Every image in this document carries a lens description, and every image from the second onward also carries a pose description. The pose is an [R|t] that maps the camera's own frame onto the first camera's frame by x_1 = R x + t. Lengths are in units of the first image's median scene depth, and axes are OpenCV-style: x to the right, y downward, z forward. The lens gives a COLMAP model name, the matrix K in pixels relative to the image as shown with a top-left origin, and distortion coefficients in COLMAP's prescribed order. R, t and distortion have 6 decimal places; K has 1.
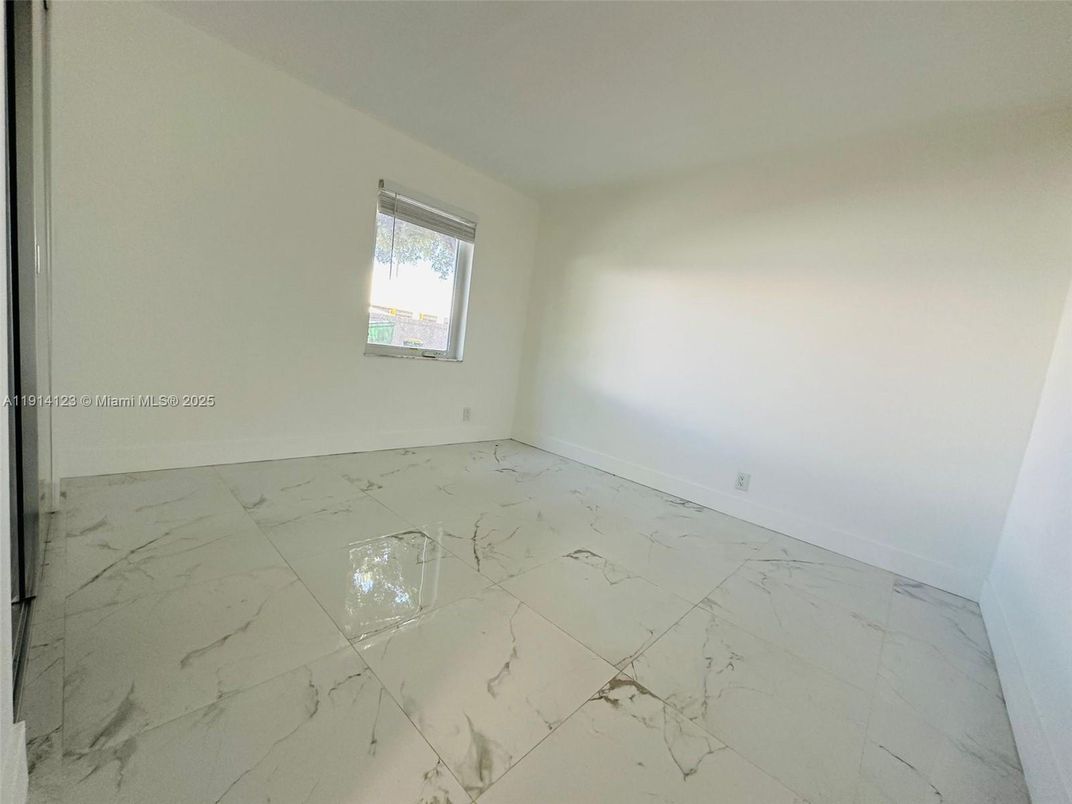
lens RADIAL K [[427.4, 0, 534.8], [0, 427.4, 399.0], [0, 0, 1]] dist [-0.010316, 0.000571]
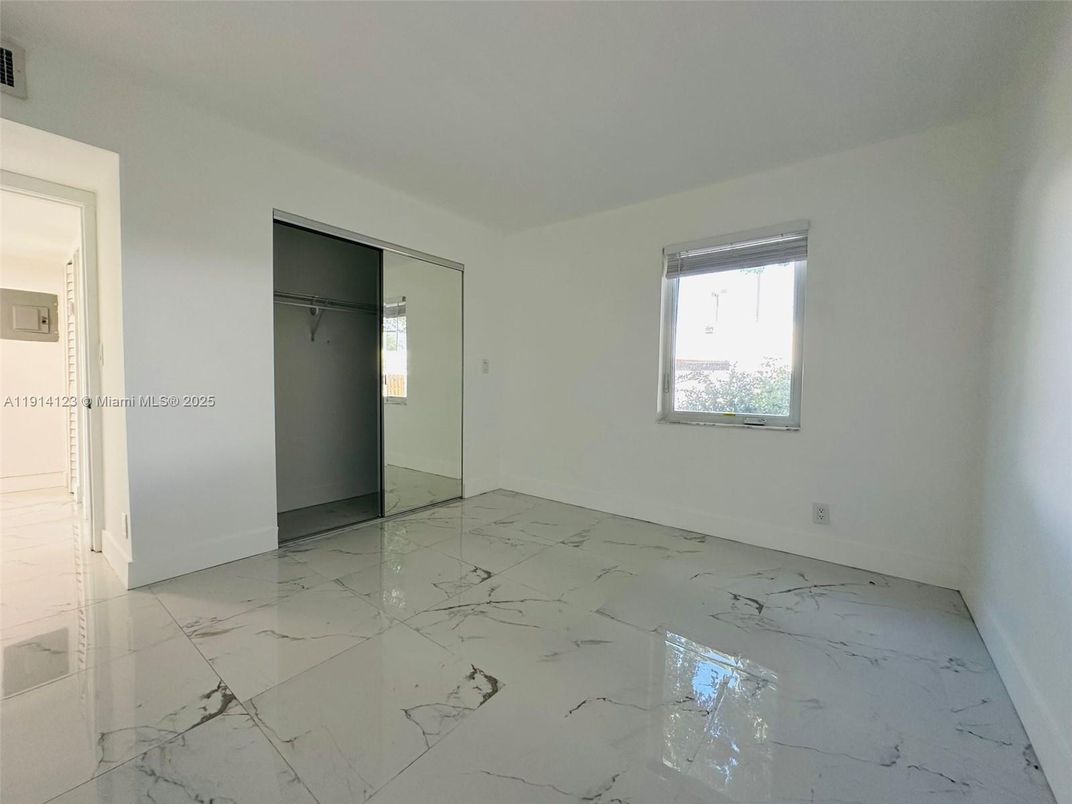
lens RADIAL K [[427.4, 0, 534.6], [0, 427.4, 402.6], [0, 0, 1]] dist [-0.010316, 0.000571]
pose [[0.101775, -0.080616, -0.991536, 0.662346], [-0.125388, 0.987723, -0.093176, -0.024815], [0.986874, 0.133810, 0.090417, 0.755500]]
